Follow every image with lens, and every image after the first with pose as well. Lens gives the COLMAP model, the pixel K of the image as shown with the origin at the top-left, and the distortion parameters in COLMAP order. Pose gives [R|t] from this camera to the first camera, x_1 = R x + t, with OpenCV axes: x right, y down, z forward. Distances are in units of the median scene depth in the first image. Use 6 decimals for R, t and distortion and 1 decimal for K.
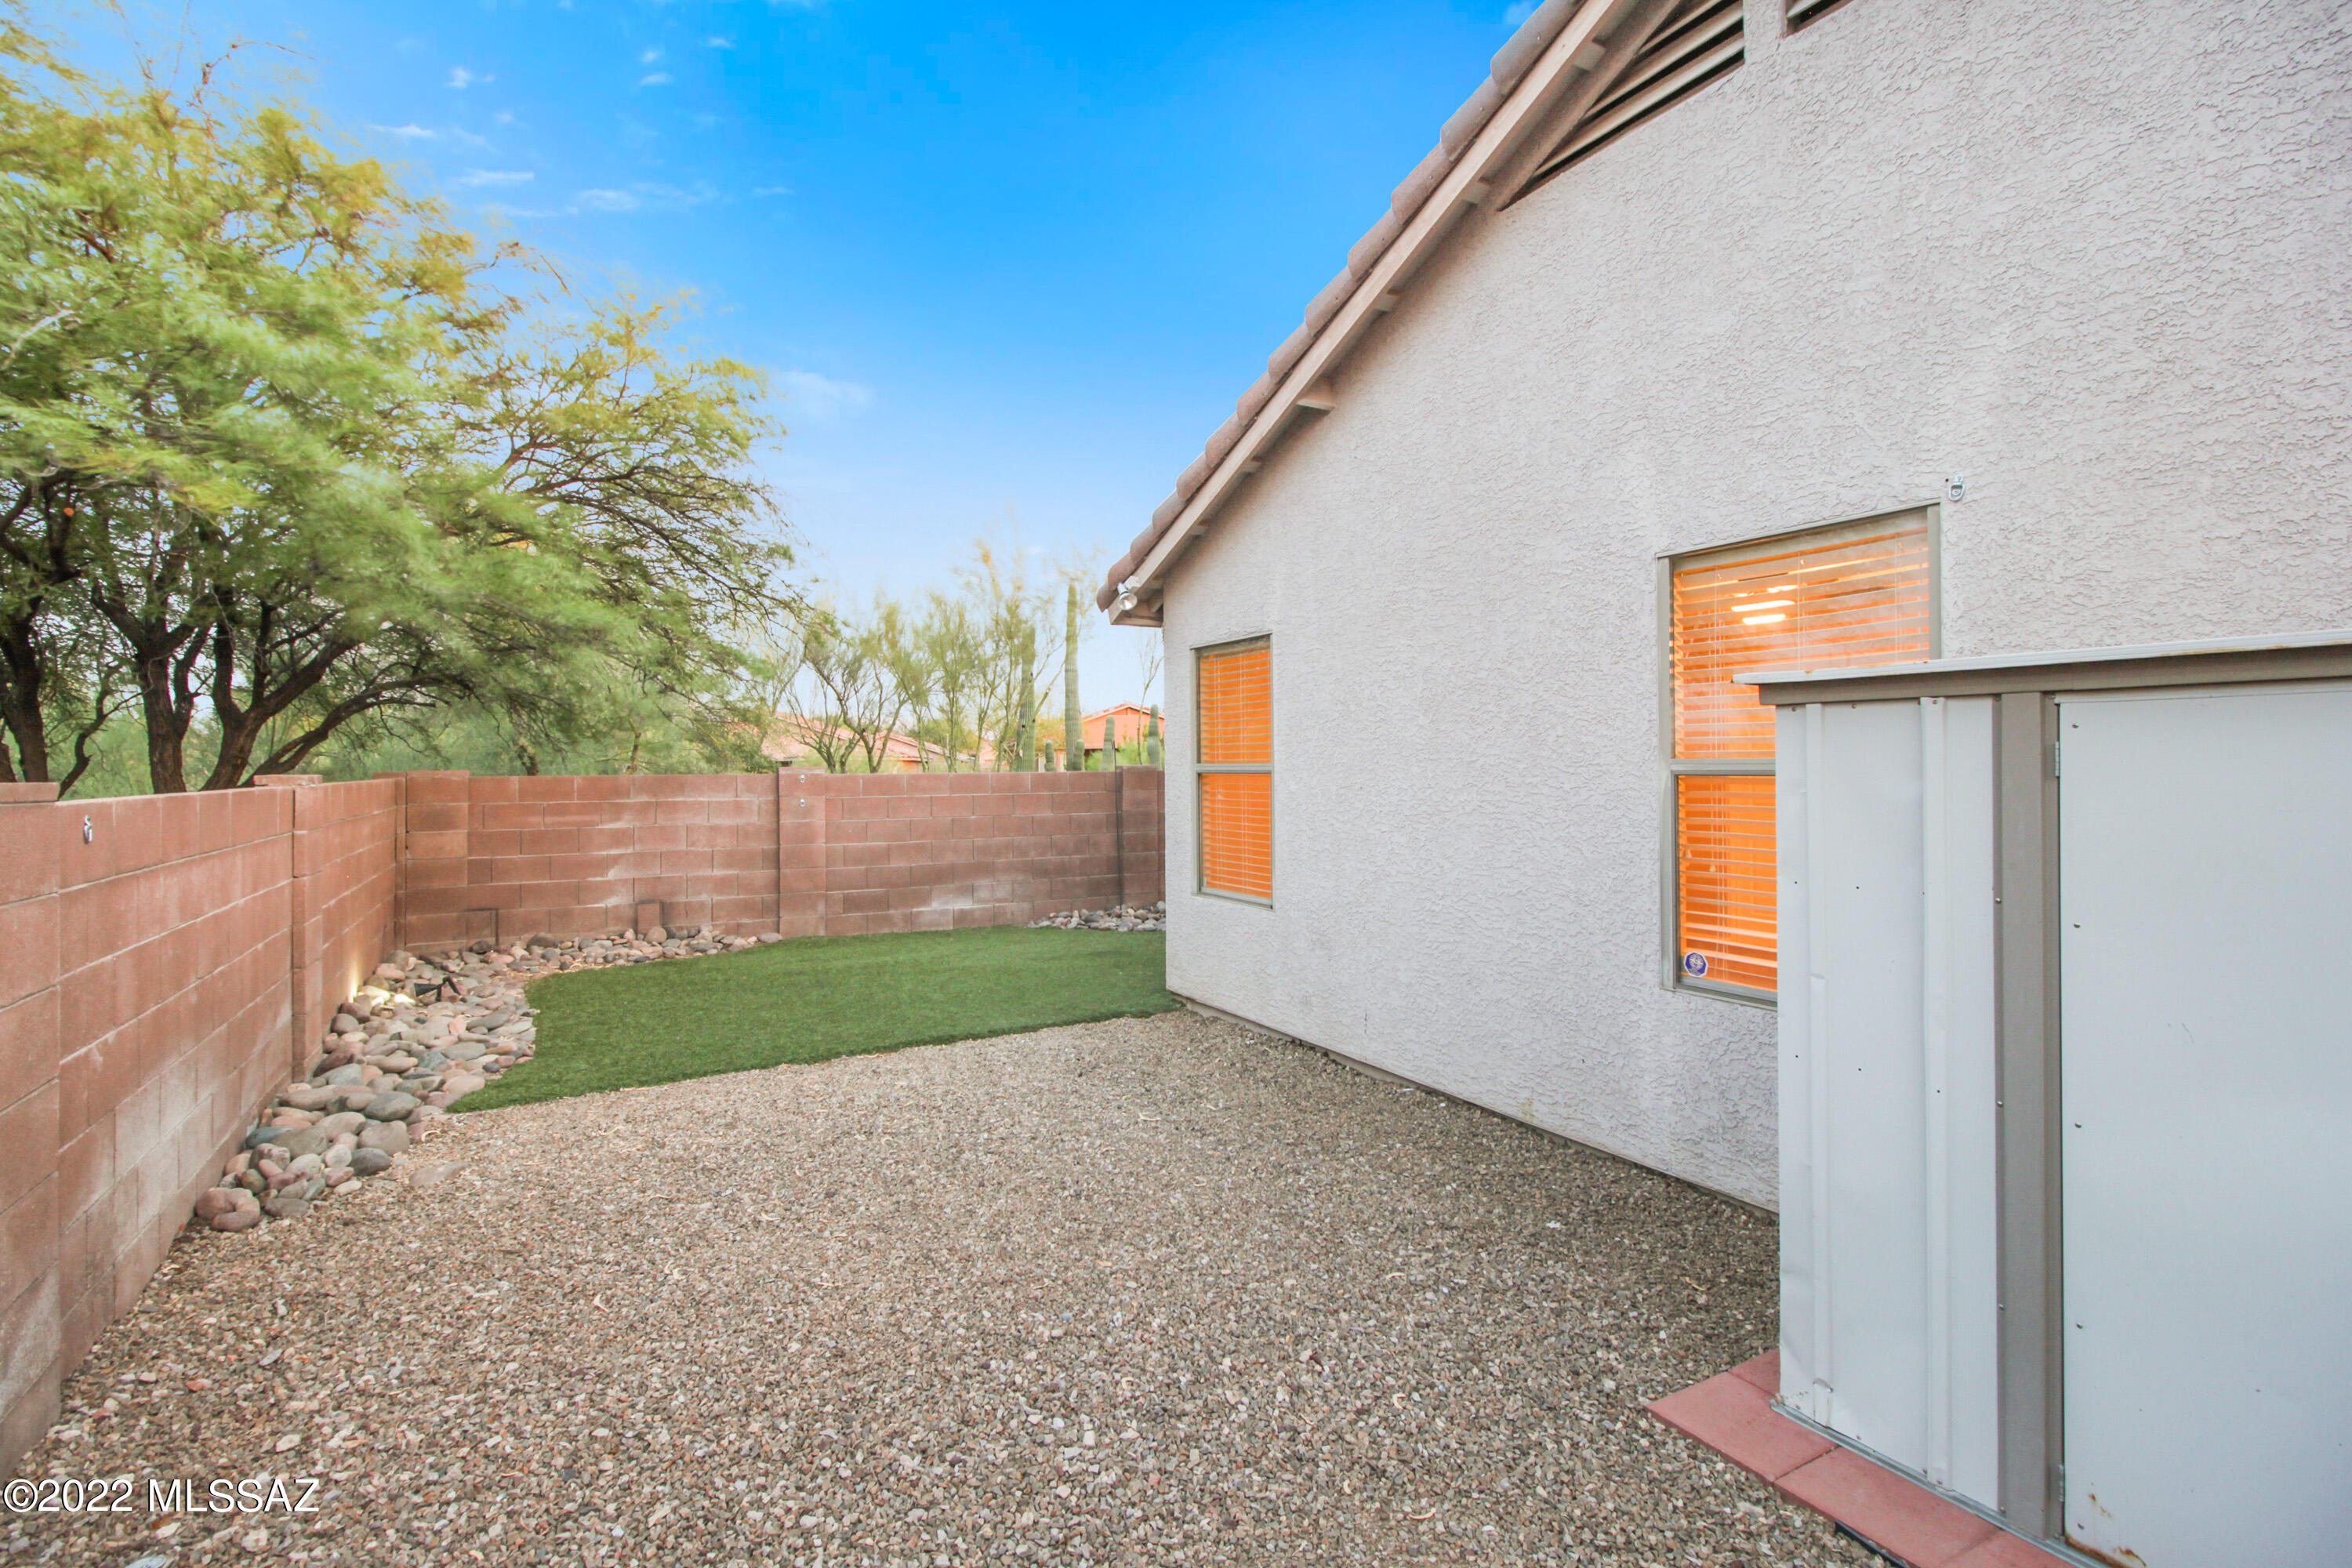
lens RADIAL K [[1100.4, 0, 1176.6], [0, 1100.4, 777.3], [0, 0, 1]] dist [0.012361, -0.003020]
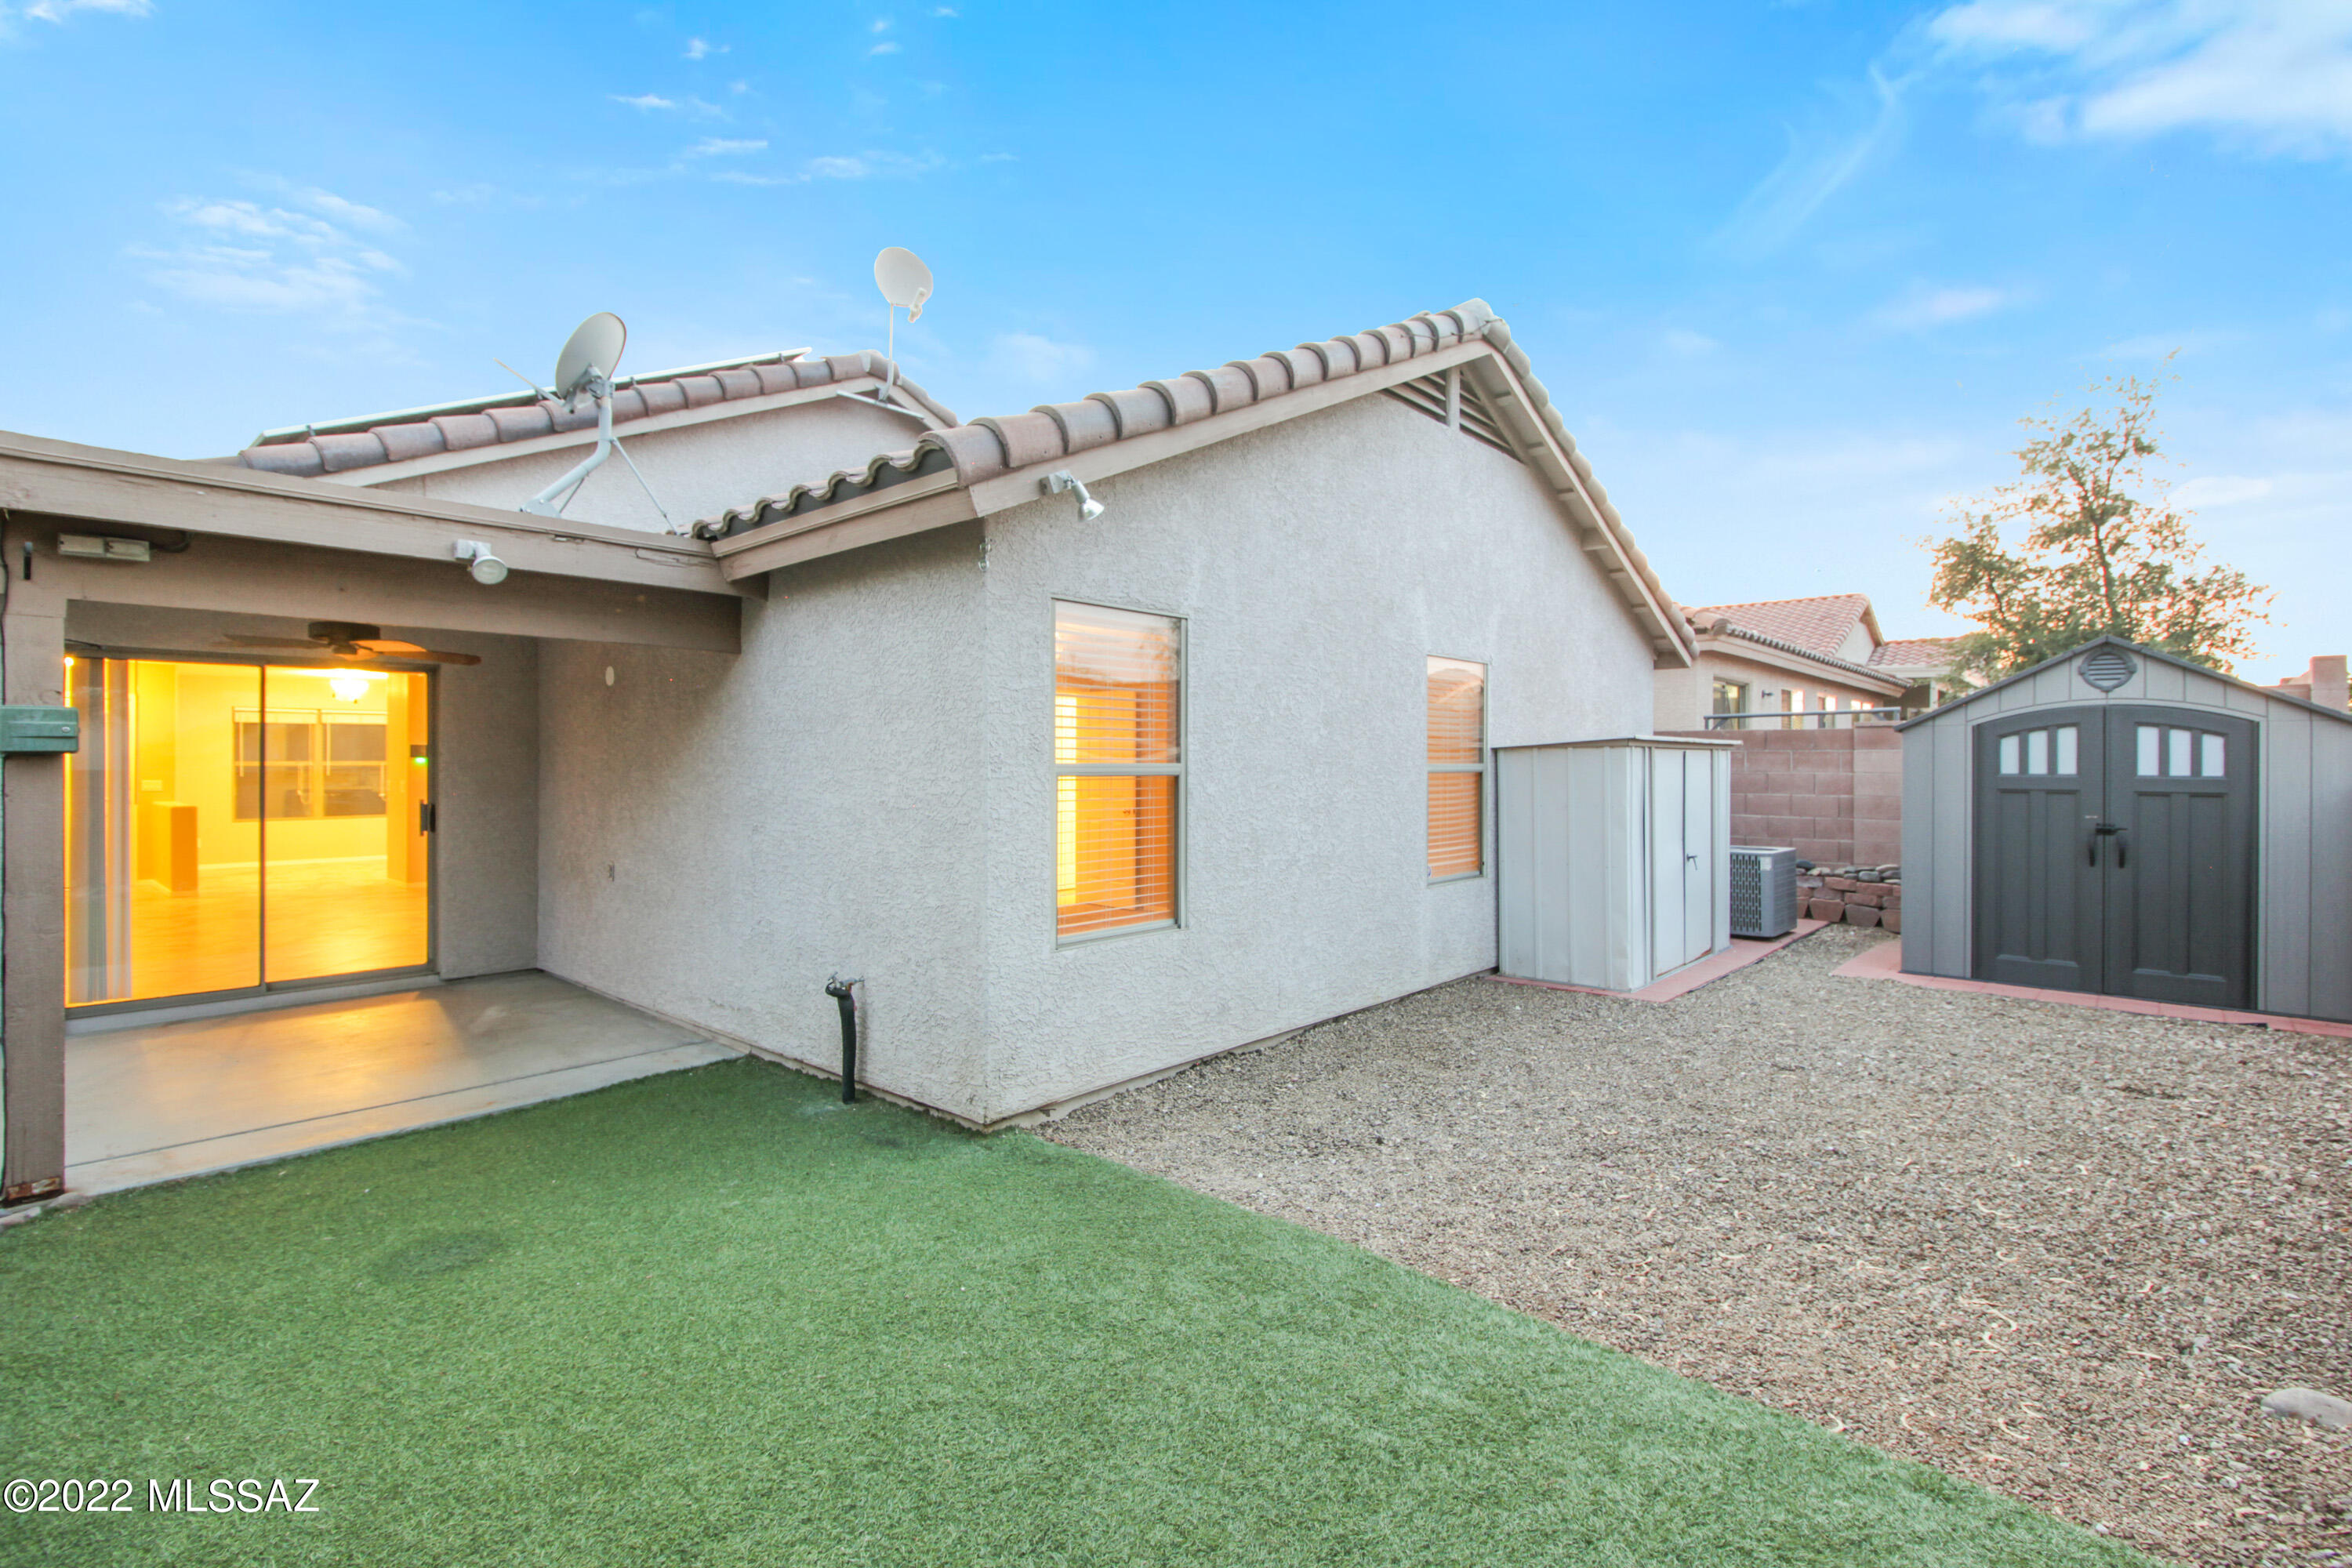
lens RADIAL K [[1100.4, 0, 1174.3], [0, 1100.4, 768.7], [0, 0, 1]] dist [0.012361, -0.003020]
pose [[-0.326610, 0.004386, 0.945149, -0.845032], [0.012774, 0.999918, -0.000226, -0.009951], [-0.945073, 0.011999, -0.326640, 1.455224]]
